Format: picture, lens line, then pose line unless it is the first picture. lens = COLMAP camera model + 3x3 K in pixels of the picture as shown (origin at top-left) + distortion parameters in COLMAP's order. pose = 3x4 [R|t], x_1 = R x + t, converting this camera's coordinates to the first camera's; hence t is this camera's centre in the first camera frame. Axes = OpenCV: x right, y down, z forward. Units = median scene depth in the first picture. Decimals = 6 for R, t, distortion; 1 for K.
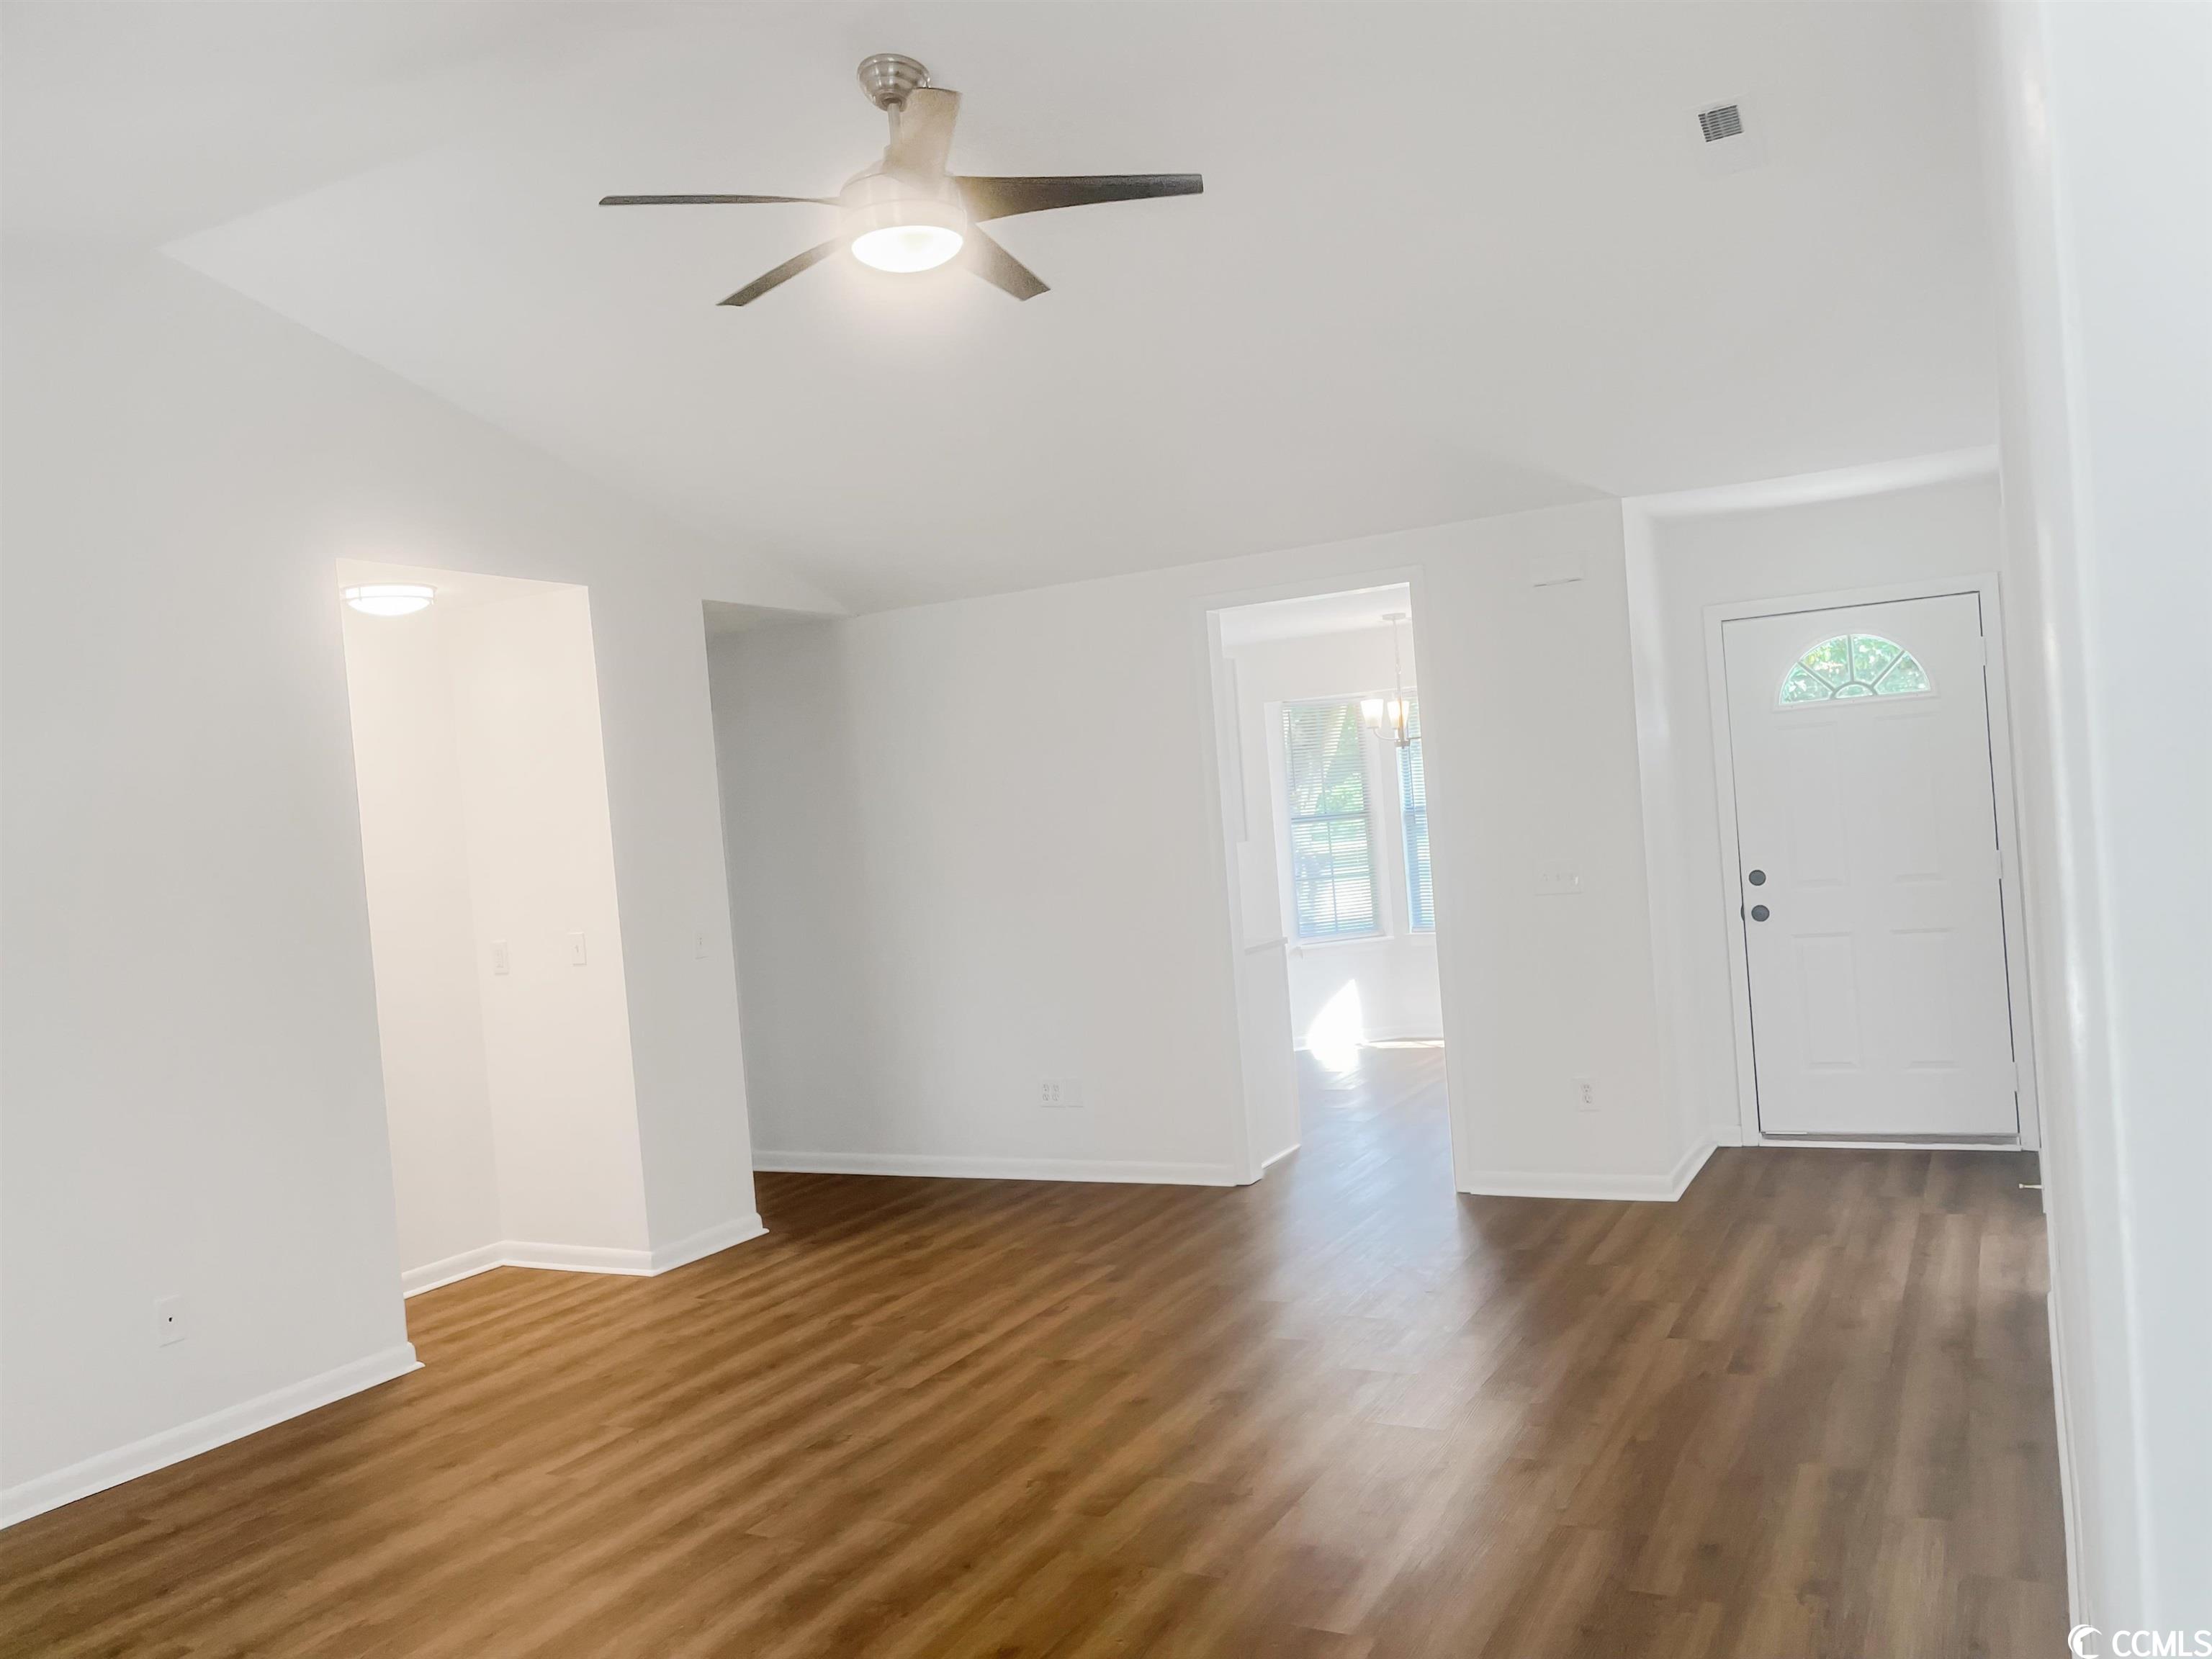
lens RADIAL K [[1695.5, 0, 1097.2], [0, 1695.5, 832.7], [0, 0, 1]] dist [-0.014314, 0.008818]
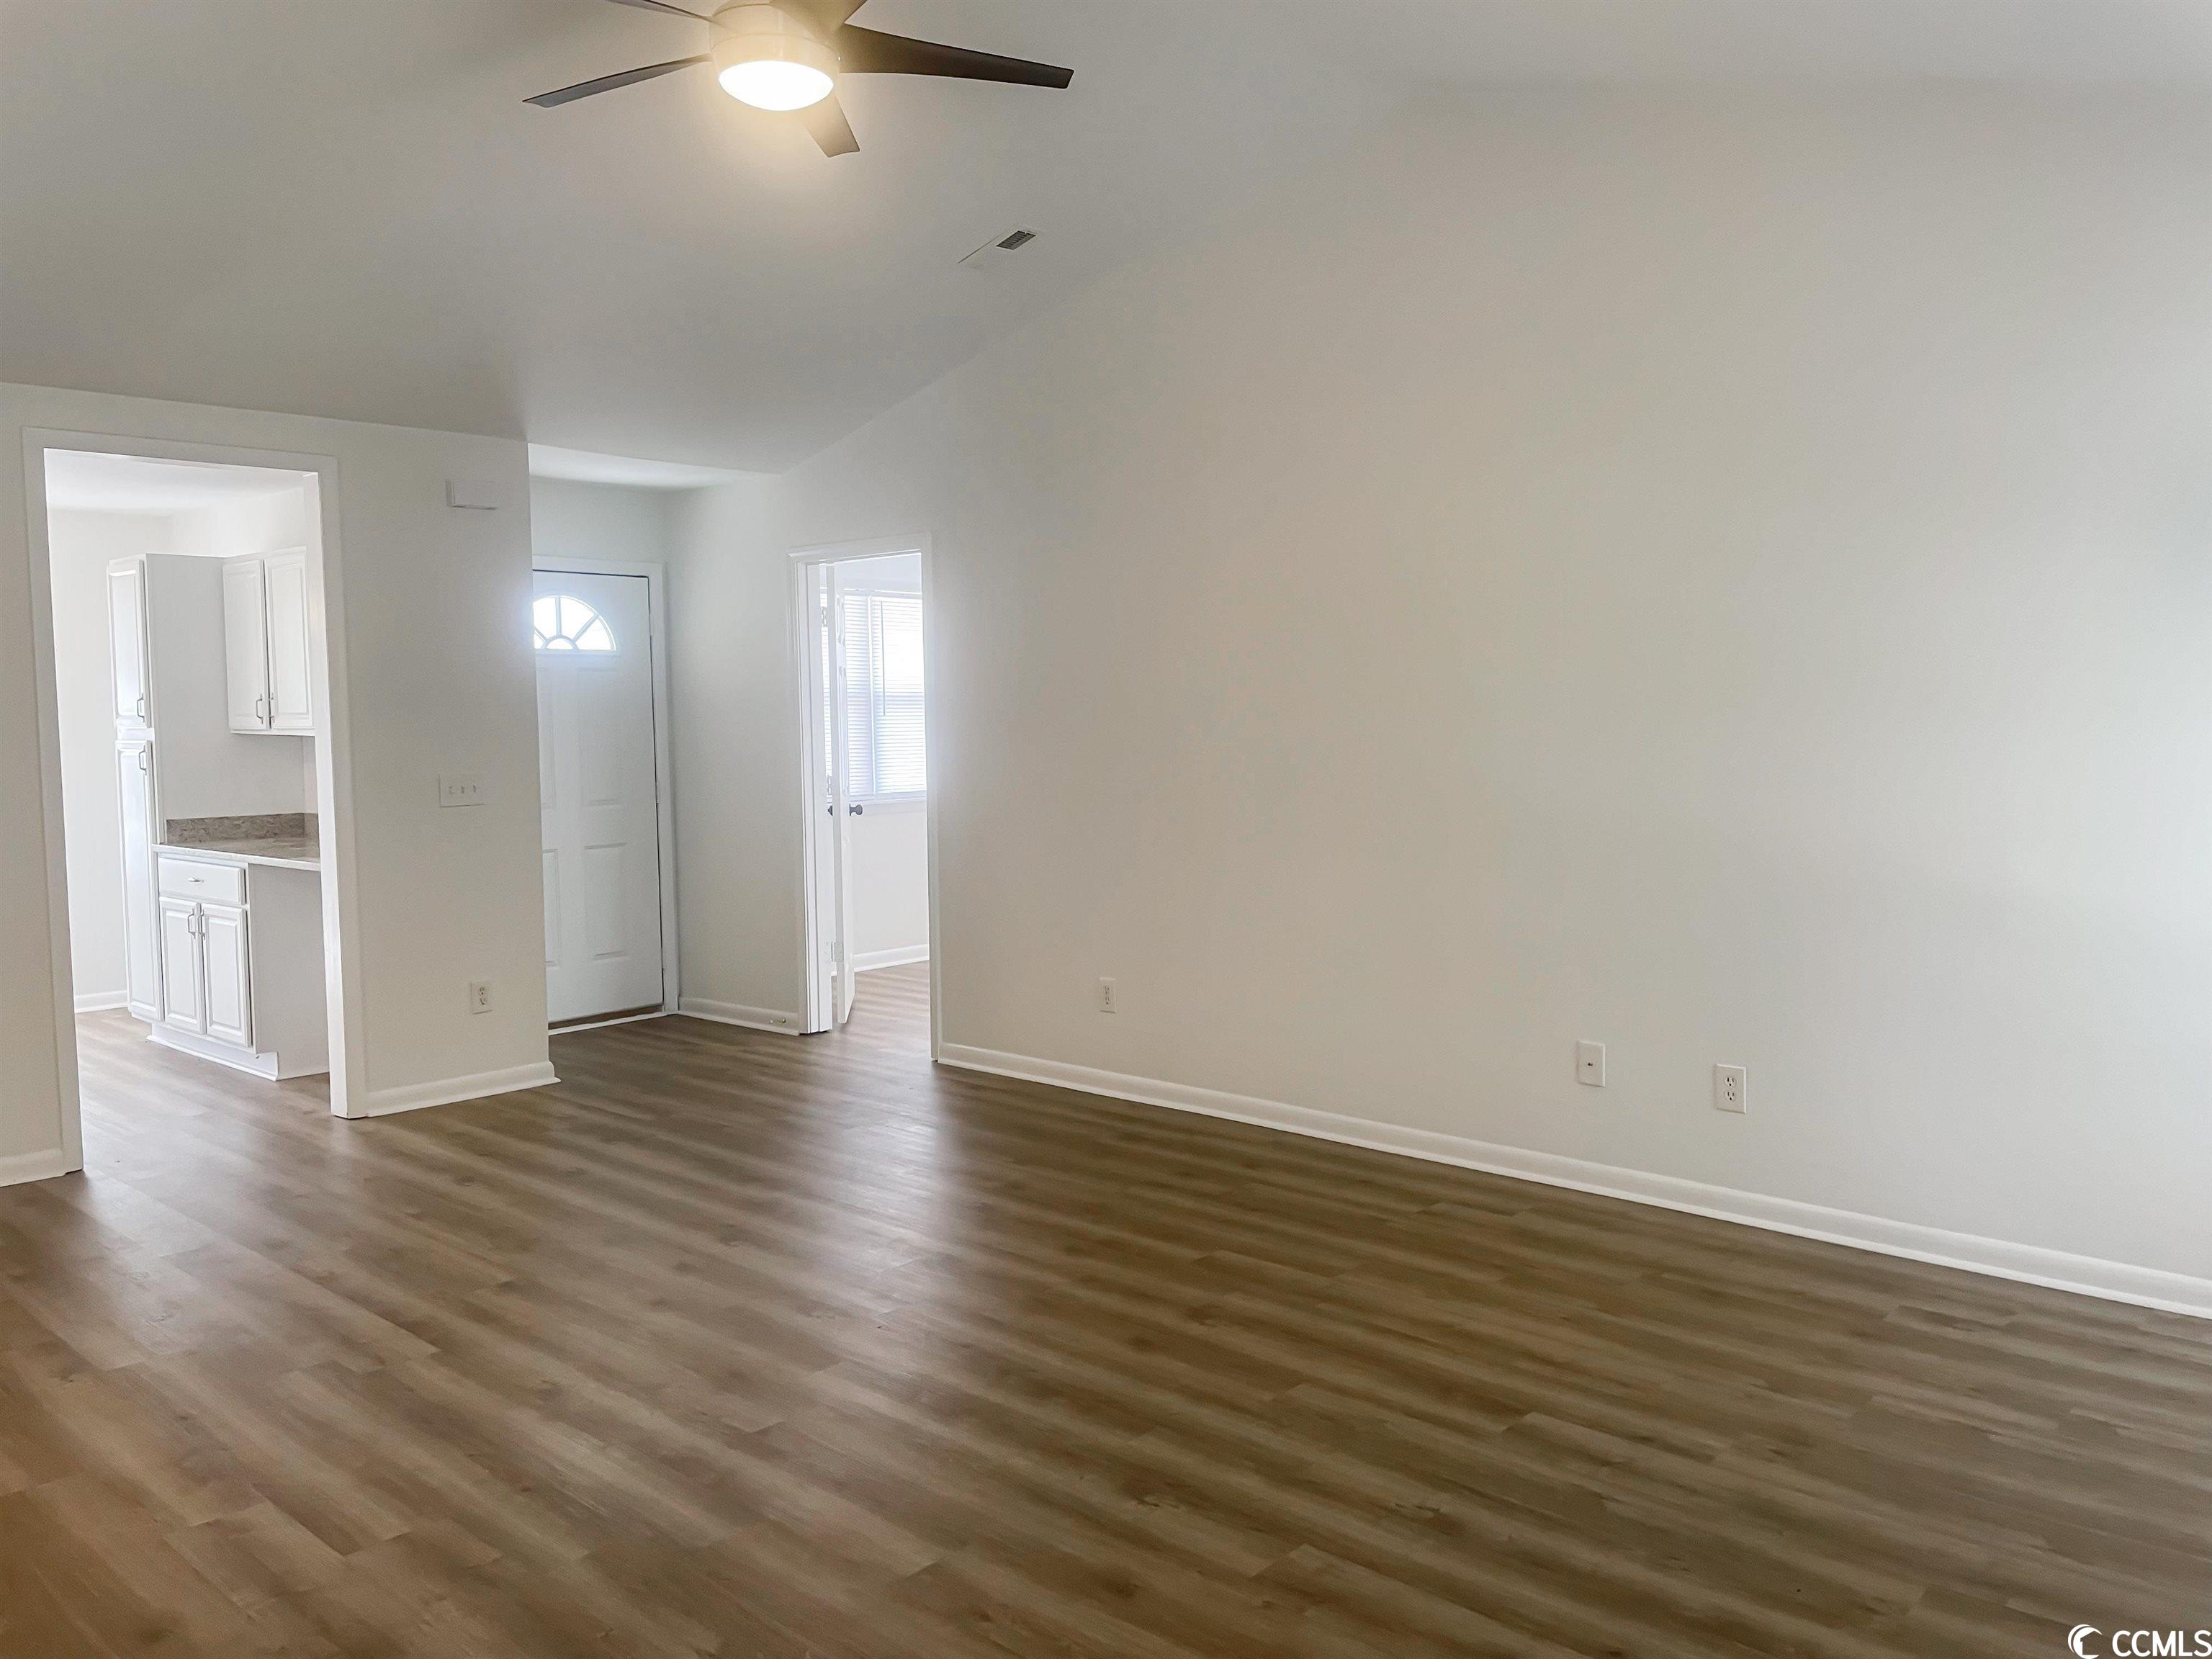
lens RADIAL K [[1695.5, 0, 1090.8], [0, 1695.5, 821.6], [0, 0, 1]] dist [-0.014314, 0.008818]
pose [[0.279517, -0.000923, 0.960140, -0.815685], [0.009659, 0.999952, -0.001851, 0.065536], [-0.960092, 0.009792, 0.279512, 0.436926]]
